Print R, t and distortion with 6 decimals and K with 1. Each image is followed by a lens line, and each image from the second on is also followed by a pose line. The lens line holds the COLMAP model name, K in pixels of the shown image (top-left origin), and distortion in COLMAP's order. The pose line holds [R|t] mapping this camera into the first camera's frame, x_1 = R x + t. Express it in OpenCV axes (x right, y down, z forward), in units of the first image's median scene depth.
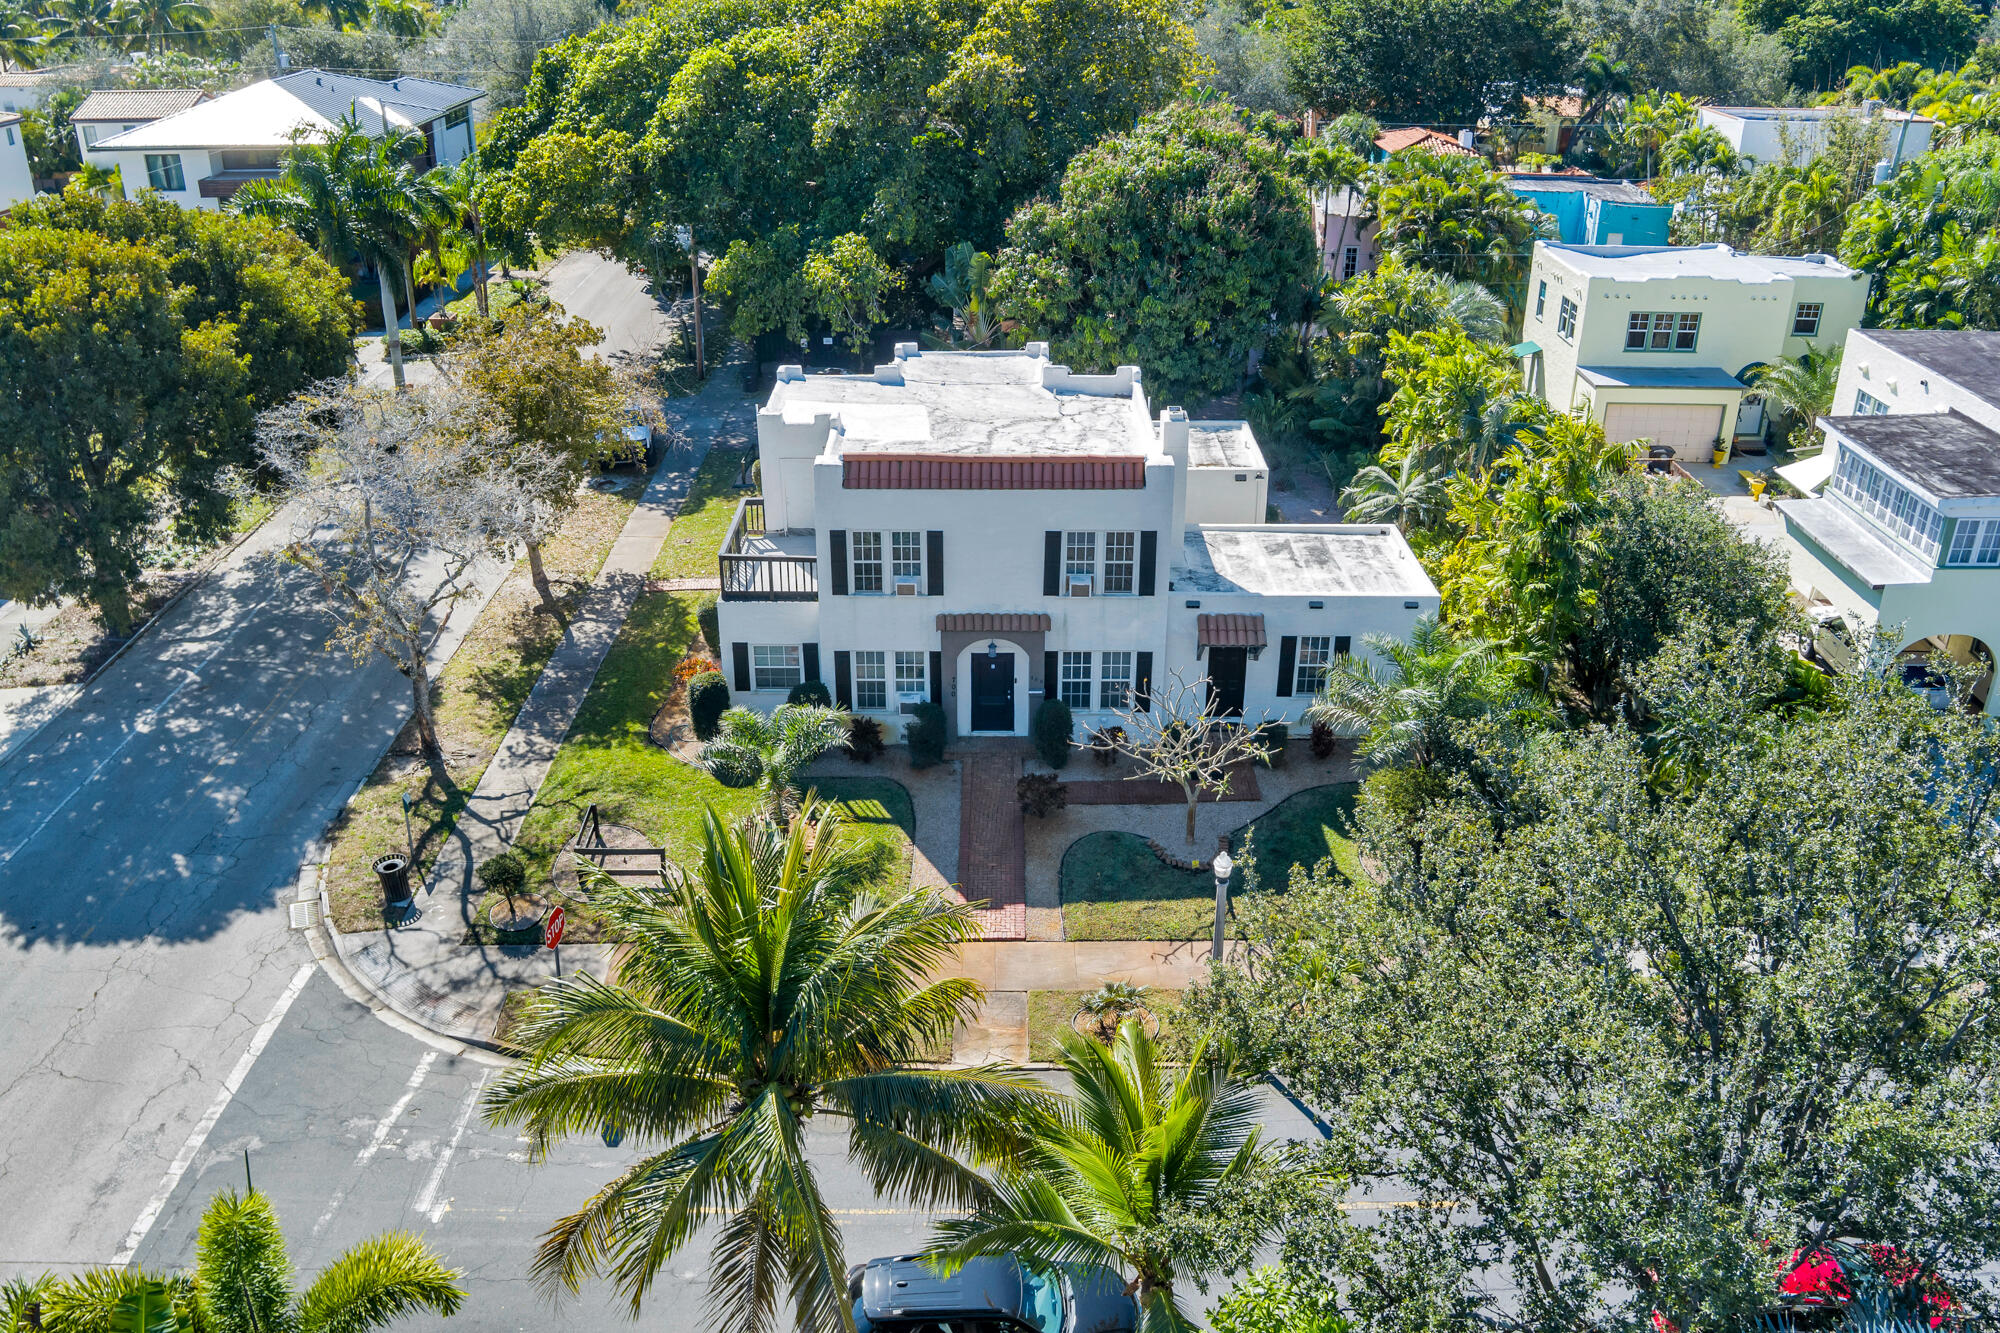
lens RADIAL K [[1696.7, 0, 950.3], [0, 1696.7, 666.4], [0, 0, 1]] dist [-0.106768, -0.001035]
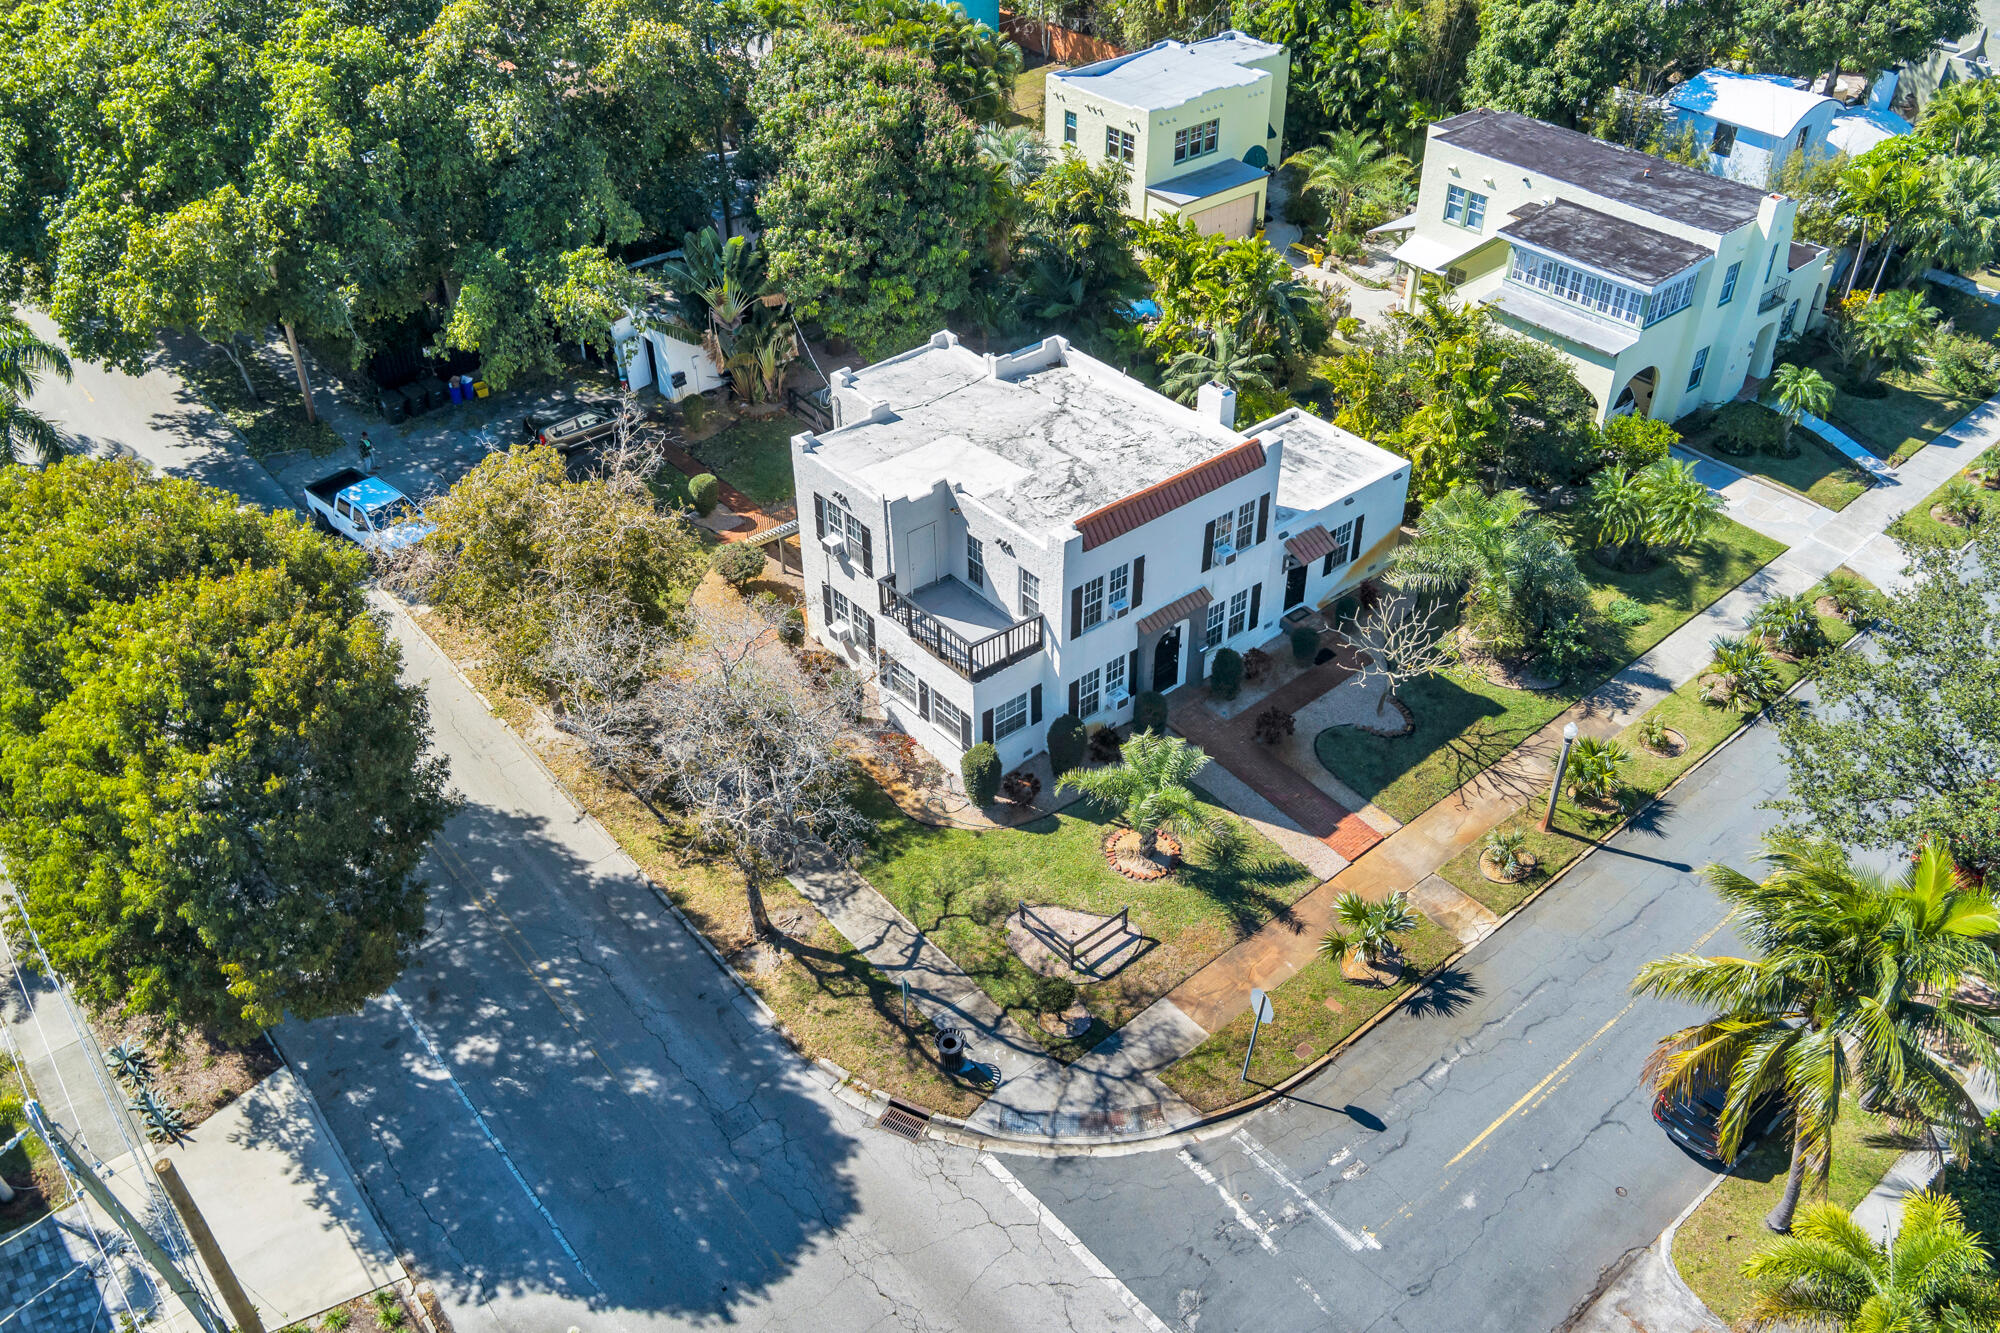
lens RADIAL K [[1717.8, 0, 1000.0], [0, 1717.8, 666.5], [0, 0, 1]] dist [-0.063003, -0.003182]
pose [[0.746232, -0.394834, 0.535951, -0.724351], [0.279198, 0.916512, 0.286451, -0.367006], [-0.604307, -0.064123, 0.794167, 0.120534]]
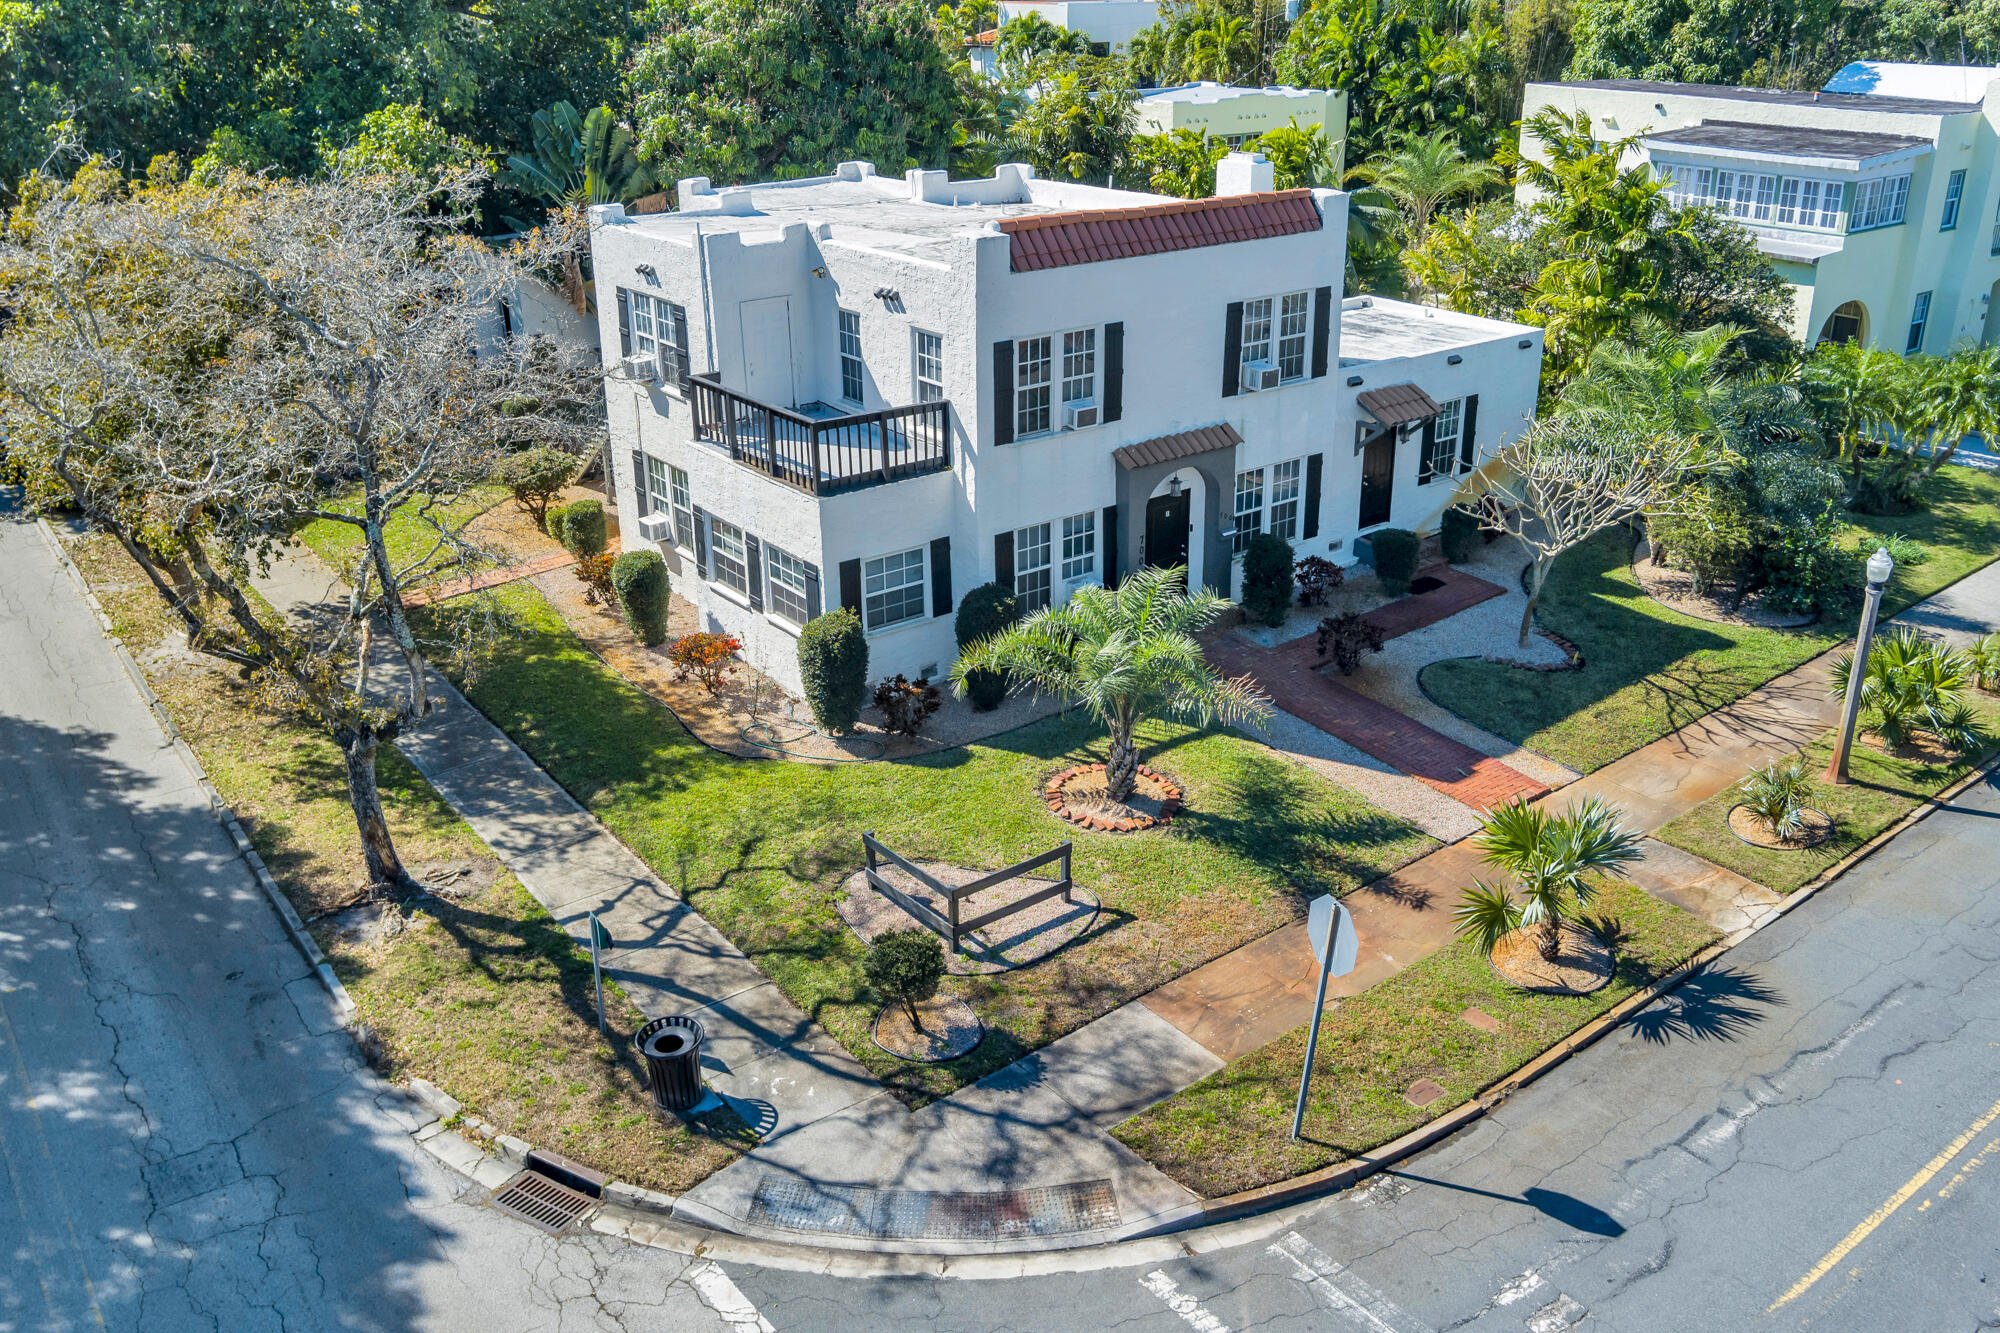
lens RADIAL K [[1717.8, 0, 1000.0], [0, 1717.8, 666.5], [0, 0, 1]] dist [-0.063003, -0.003182]
pose [[0.774333, -0.242147, 0.584614, -0.483729], [0.272435, 0.961447, 0.037386, 0.016393], [-0.571128, 0.130320, 0.810450, 0.464997]]
